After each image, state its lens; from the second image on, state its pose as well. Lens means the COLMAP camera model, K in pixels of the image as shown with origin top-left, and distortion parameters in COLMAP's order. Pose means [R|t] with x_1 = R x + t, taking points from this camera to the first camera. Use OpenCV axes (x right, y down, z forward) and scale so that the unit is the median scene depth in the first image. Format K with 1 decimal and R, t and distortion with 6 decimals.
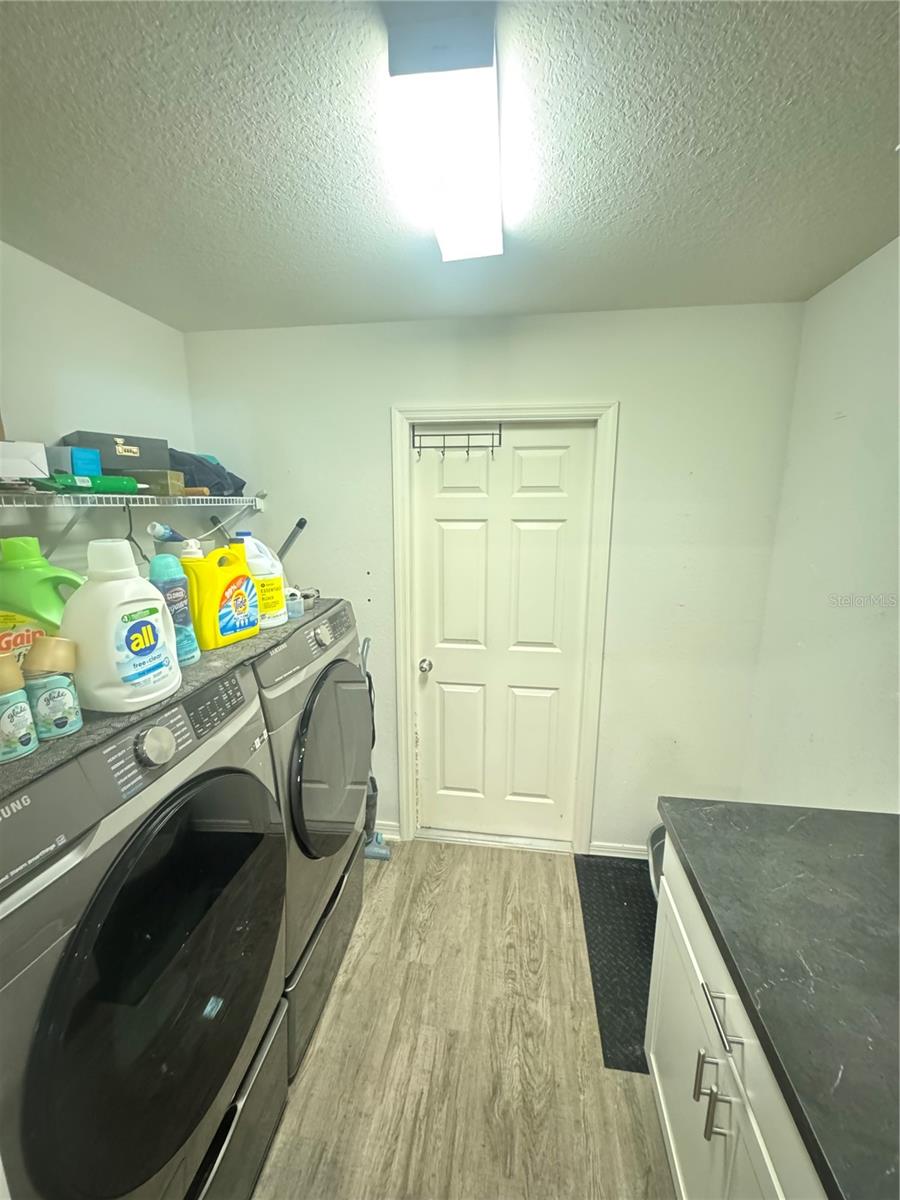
lens RADIAL K [[479.7, 0, 450.5], [0, 479.7, 600.0], [0, 0, 1]] dist [-0.002994, -0.000431]
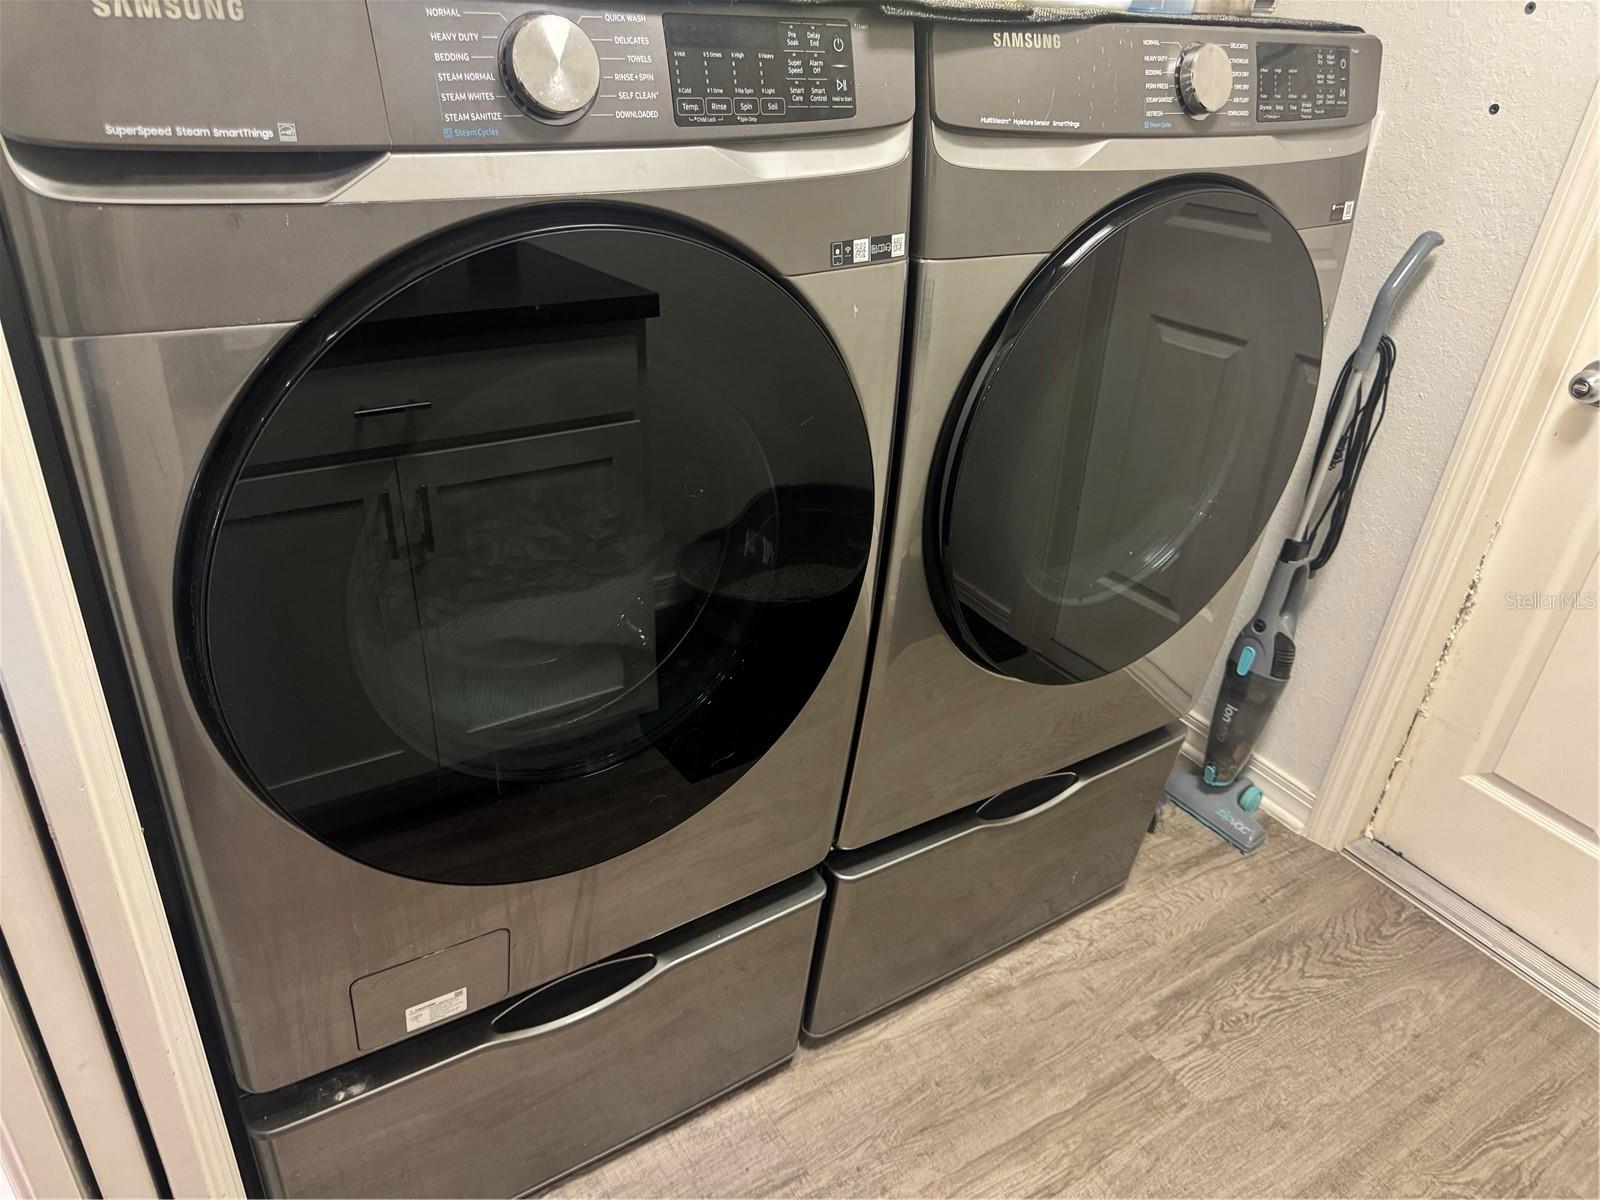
lens RADIAL K [[1160.1, 0, 797.1], [0, 1160.1, 607.0], [0, 0, 1]] dist [0.003877, -0.000361]
pose [[0.665765, 0.425105, -0.613223, 0.144328], [-0.224318, 0.897849, 0.378878, 0.125723], [0.711645, -0.114686, 0.693115, 0.169831]]
